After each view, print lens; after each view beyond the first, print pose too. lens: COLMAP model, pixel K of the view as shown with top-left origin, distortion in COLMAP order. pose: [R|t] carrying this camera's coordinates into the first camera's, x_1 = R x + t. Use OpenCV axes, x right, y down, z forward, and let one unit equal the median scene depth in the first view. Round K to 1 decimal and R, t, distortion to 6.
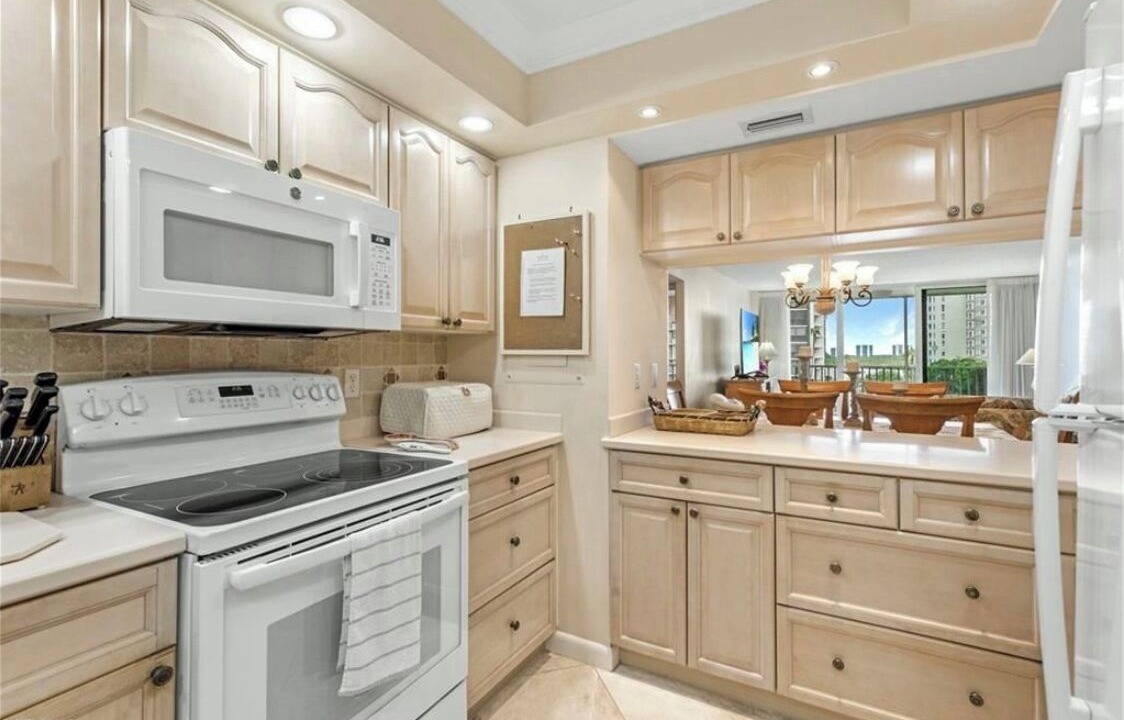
lens RADIAL K [[519.6, 0, 562.0], [0, 519.6, 360.0], [0, 0, 1]] dist [0.000468, 0.000366]
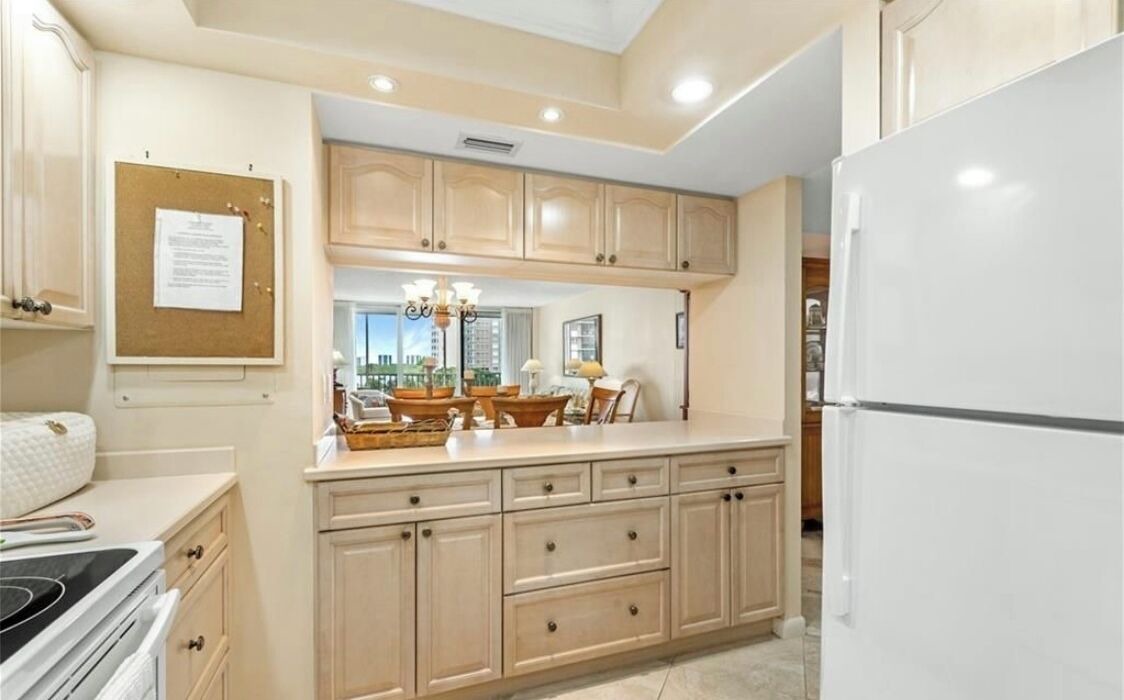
lens RADIAL K [[497.8, 0, 560.5], [0, 497.8, 375.0], [0, 0, 1]] dist [0.000432, 0.000102]
pose [[0.643841, -0.016434, 0.764983, -0.250481], [0.006407, 0.999850, 0.016087, -0.004029], [-0.765132, -0.005456, 0.643850, 0.209555]]
